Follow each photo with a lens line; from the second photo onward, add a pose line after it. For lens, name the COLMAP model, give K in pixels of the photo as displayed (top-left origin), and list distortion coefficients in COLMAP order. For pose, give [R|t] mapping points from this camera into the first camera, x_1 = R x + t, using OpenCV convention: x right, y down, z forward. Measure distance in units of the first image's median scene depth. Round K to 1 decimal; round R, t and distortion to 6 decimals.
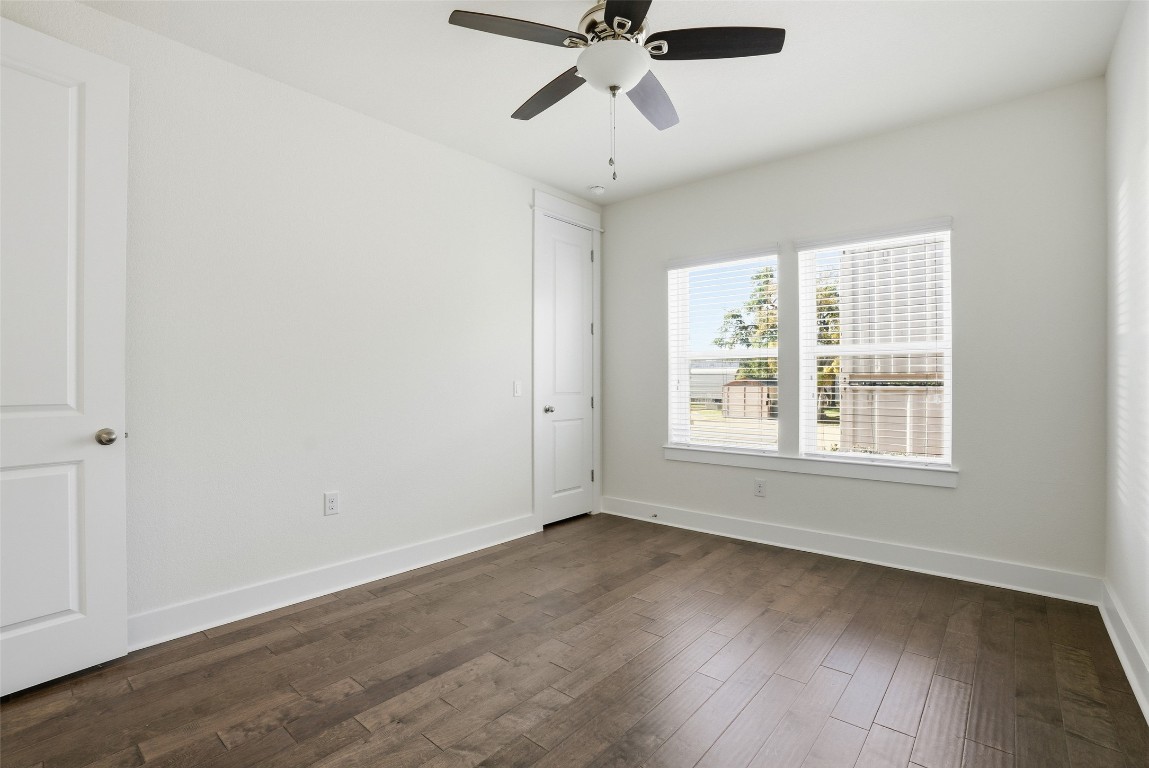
lens RADIAL K [[530.8, 0, 580.8], [0, 530.8, 377.8], [0, 0, 1]] dist [-0.075462, 0.026233]
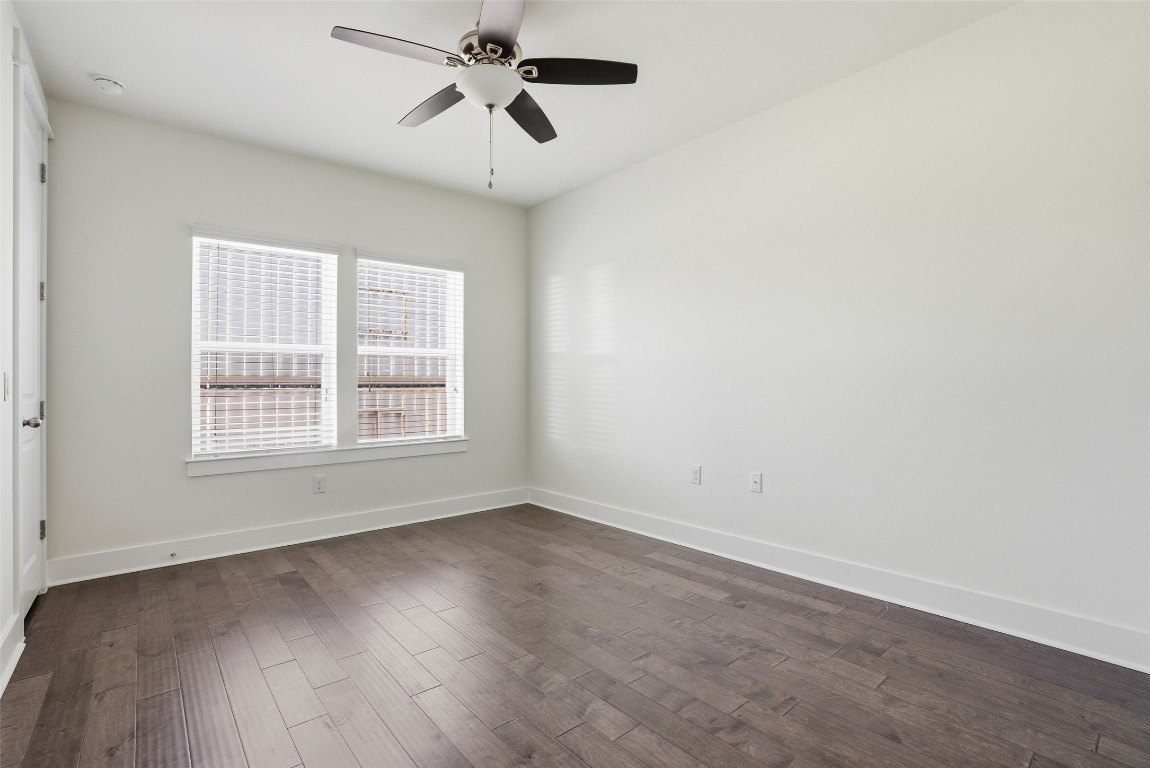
lens RADIAL K [[536.7, 0, 575.0], [0, 536.7, 384.0], [0, 0, 1]] dist [-0.074406, 0.024927]
pose [[0.157894, -0.005482, 0.987441, -0.648835], [-0.003589, 0.999975, 0.006125, 0.013497], [-0.987450, -0.004511, 0.157871, 0.415475]]
